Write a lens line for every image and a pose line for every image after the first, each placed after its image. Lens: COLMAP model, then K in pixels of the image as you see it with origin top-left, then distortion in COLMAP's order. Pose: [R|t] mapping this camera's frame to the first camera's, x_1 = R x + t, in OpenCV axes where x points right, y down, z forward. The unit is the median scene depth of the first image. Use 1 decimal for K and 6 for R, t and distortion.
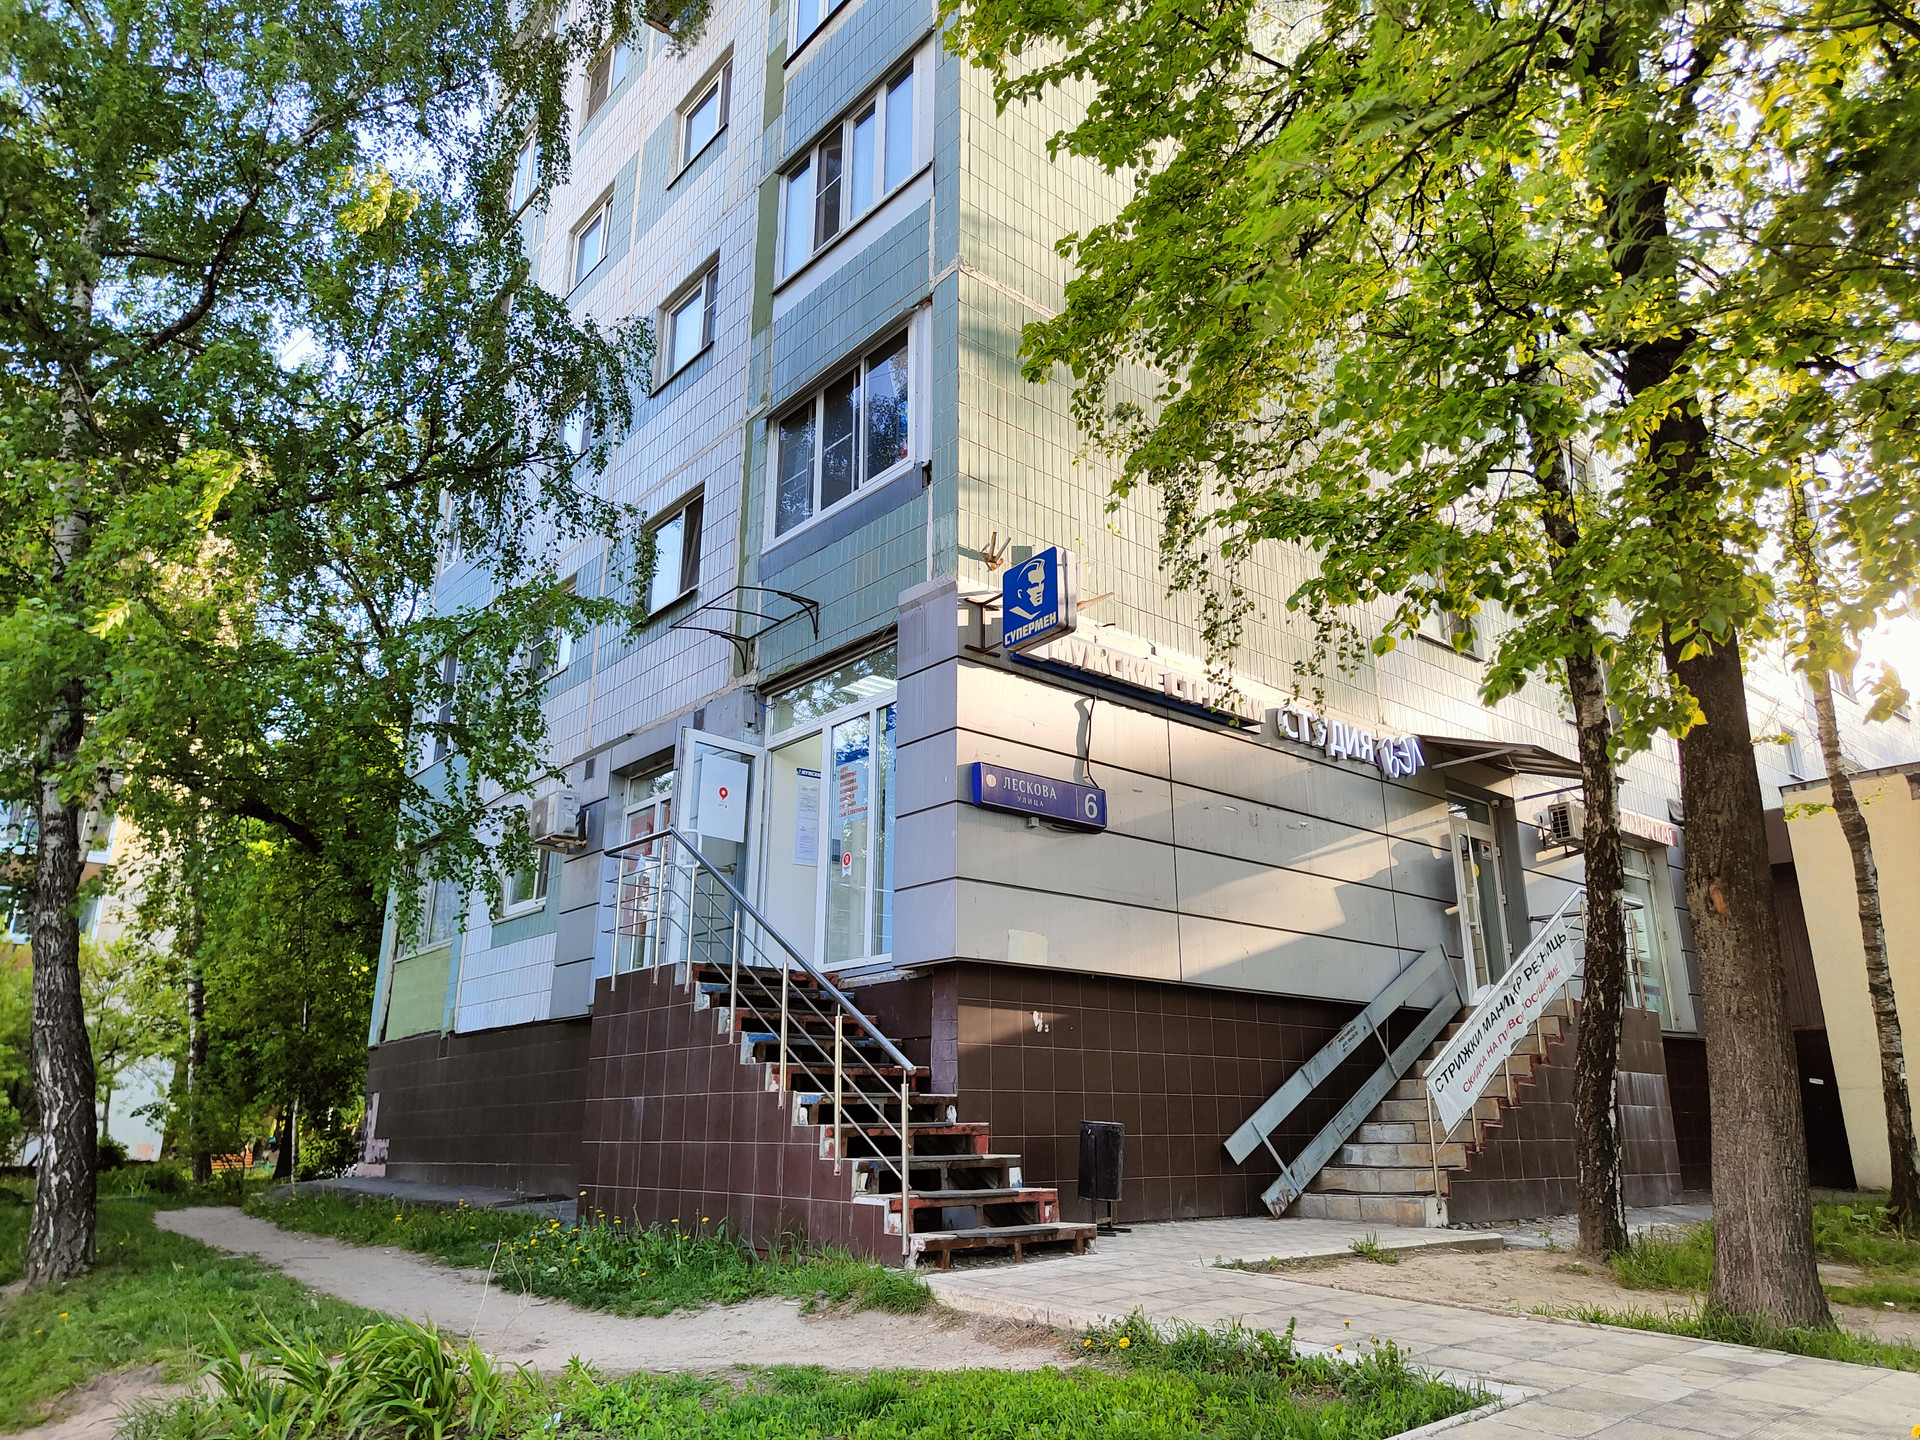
lens RADIAL K [[1320.1, 0, 960.0], [0, 1320.1, 720.0], [0, 0, 1]] dist [0.024575, -0.023224]
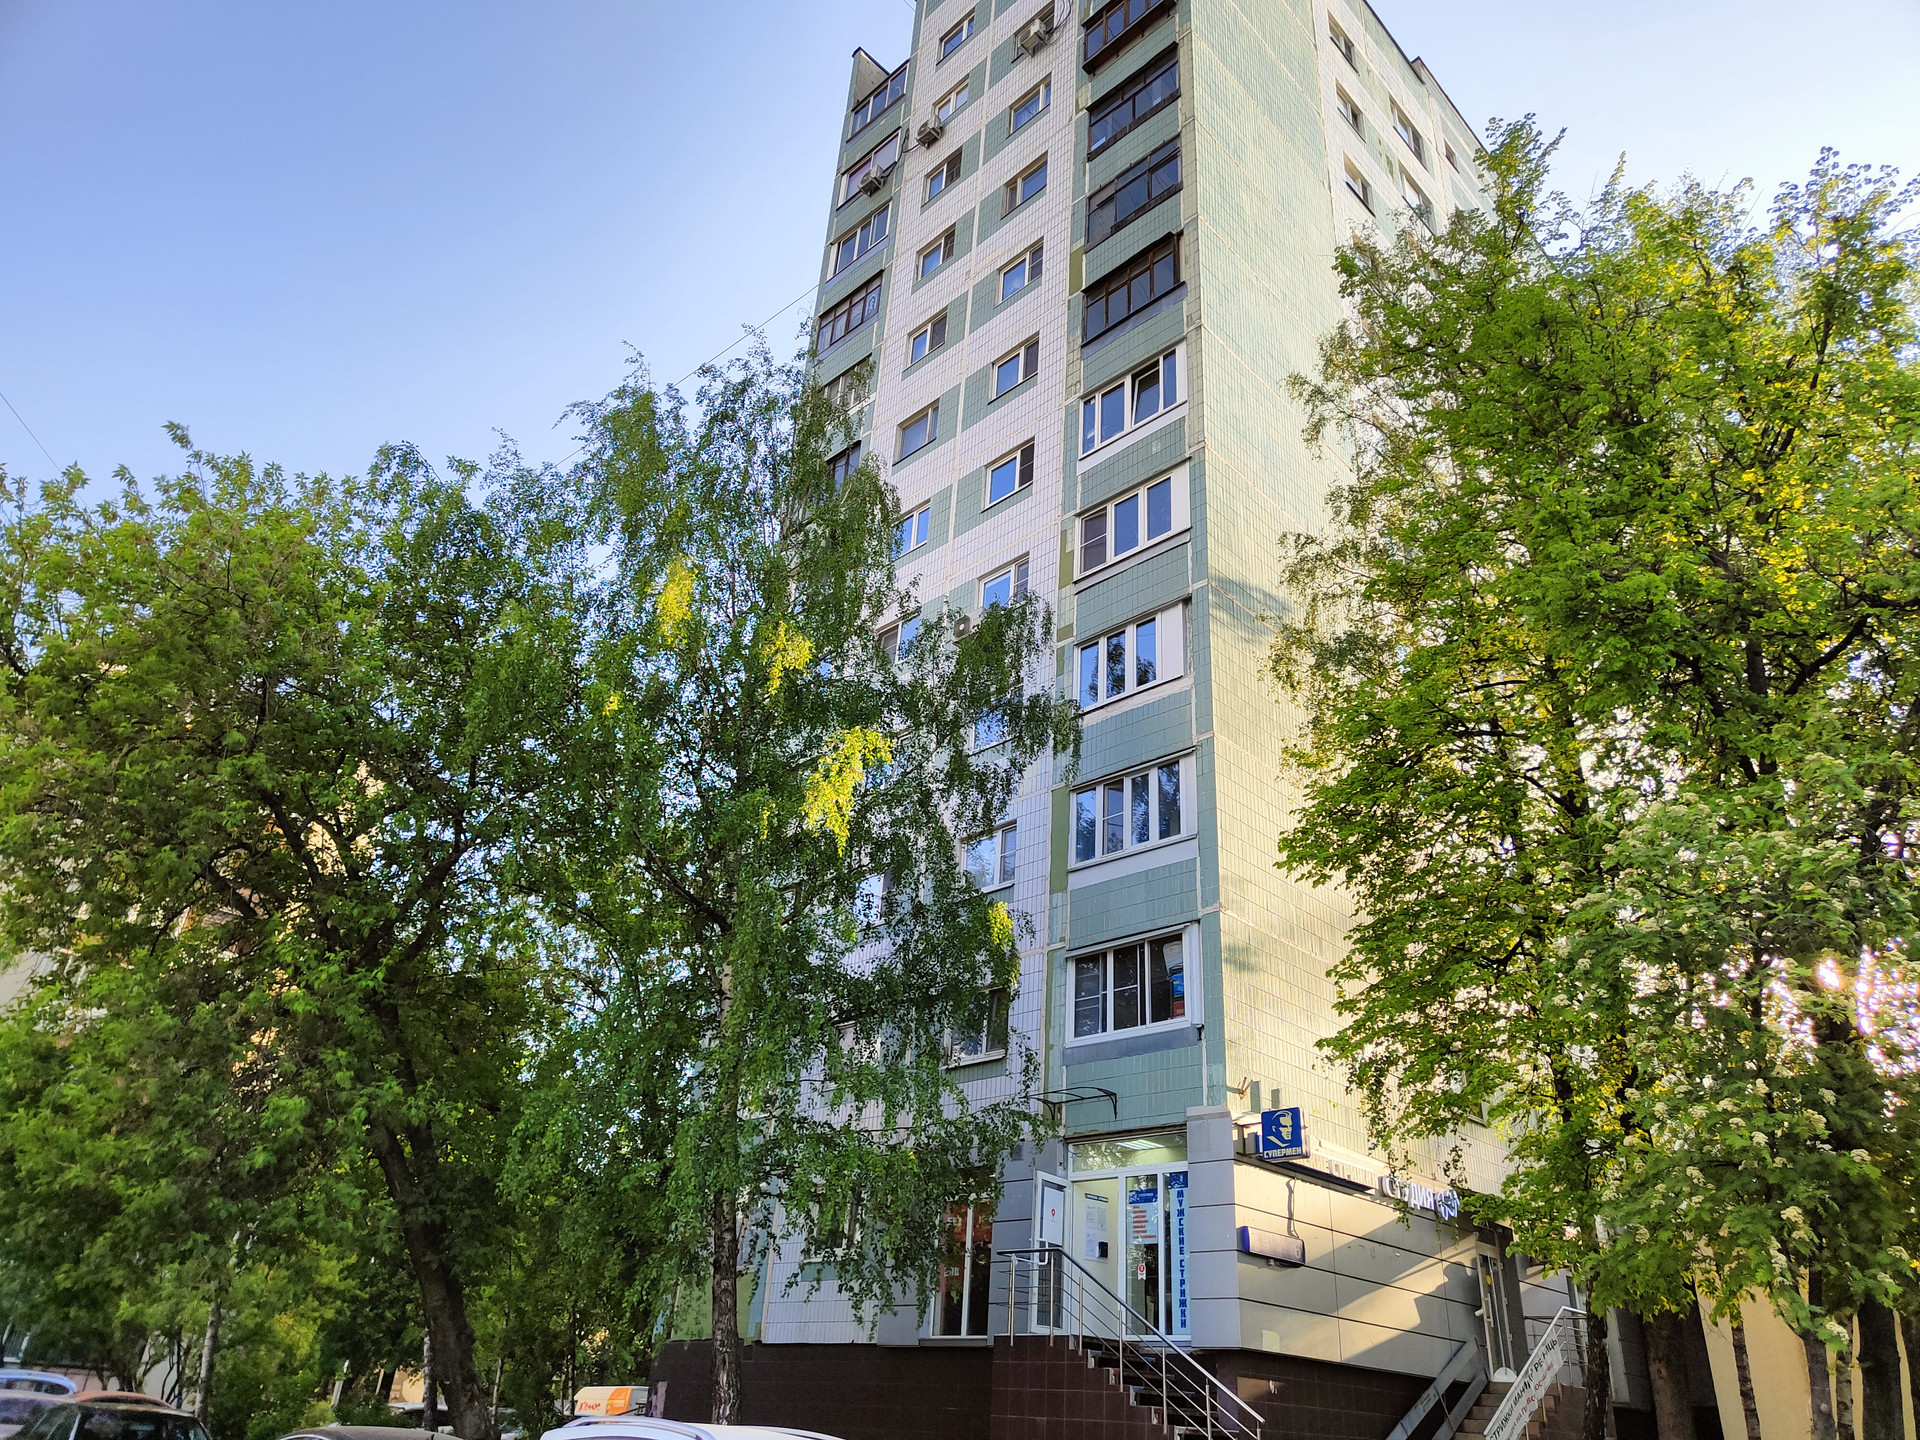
lens RADIAL K [[1319.0, 0, 953.8], [0, 1319.0, 720.9], [0, 0, 1]] dist [0.024190, -0.021341]
pose [[0.994269, 0.094431, 0.050127, -0.466054], [-0.083314, 0.978196, -0.190242, -0.228132], [-0.066999, 0.184976, 0.980457, -0.734144]]
